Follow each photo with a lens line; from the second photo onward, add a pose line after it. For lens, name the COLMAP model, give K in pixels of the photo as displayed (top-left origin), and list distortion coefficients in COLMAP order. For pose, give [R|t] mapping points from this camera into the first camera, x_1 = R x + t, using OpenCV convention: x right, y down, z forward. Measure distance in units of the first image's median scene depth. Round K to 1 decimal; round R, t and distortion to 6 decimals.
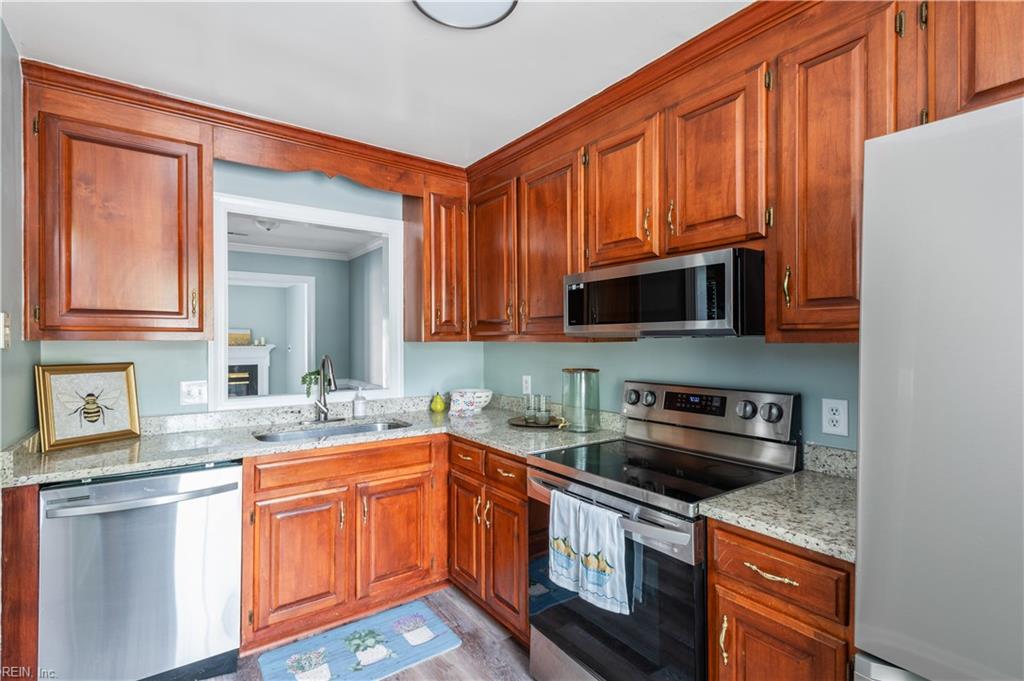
lens RADIAL K [[478.8, 0, 493.9], [0, 478.8, 341.2], [0, 0, 1]] dist [0.020124, -0.007075]
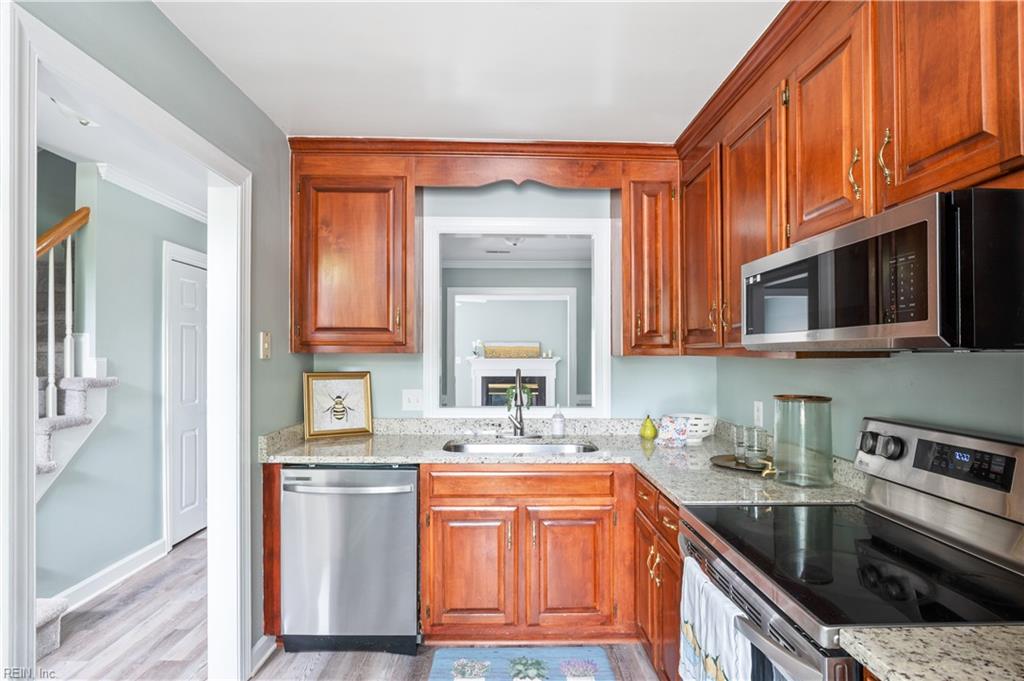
lens RADIAL K [[516.8, 0, 516.2], [0, 516.8, 362.5], [0, 0, 1]] dist [-0.030063, 0.002742]
pose [[0.834282, 0.013922, -0.551162, 0.279783], [-0.004706, 0.999825, 0.018132, -0.003415], [0.551318, -0.012534, 0.834201, 0.163395]]
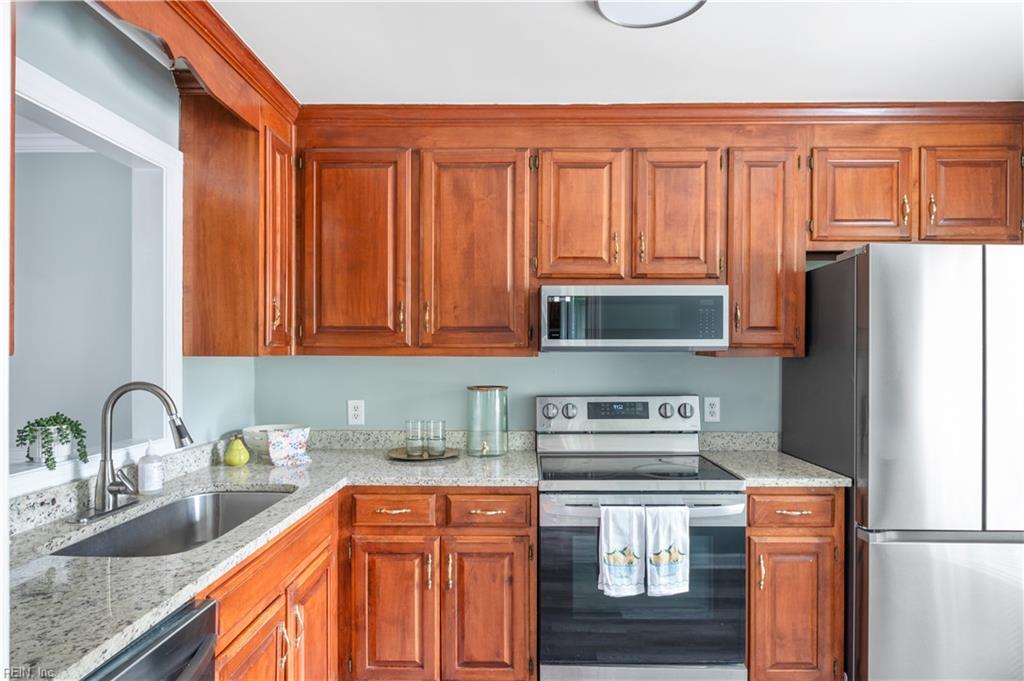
lens RADIAL K [[606.1, 0, 498.7], [0, 606.1, 353.0], [0, 0, 1]] dist [-0.005466, 0.000015]
pose [[0.592421, 0.000201, 0.805628, -0.823115], [-0.000755, 1.000000, 0.000306, -0.005331], [-0.805628, -0.000790, 0.592421, 0.353037]]
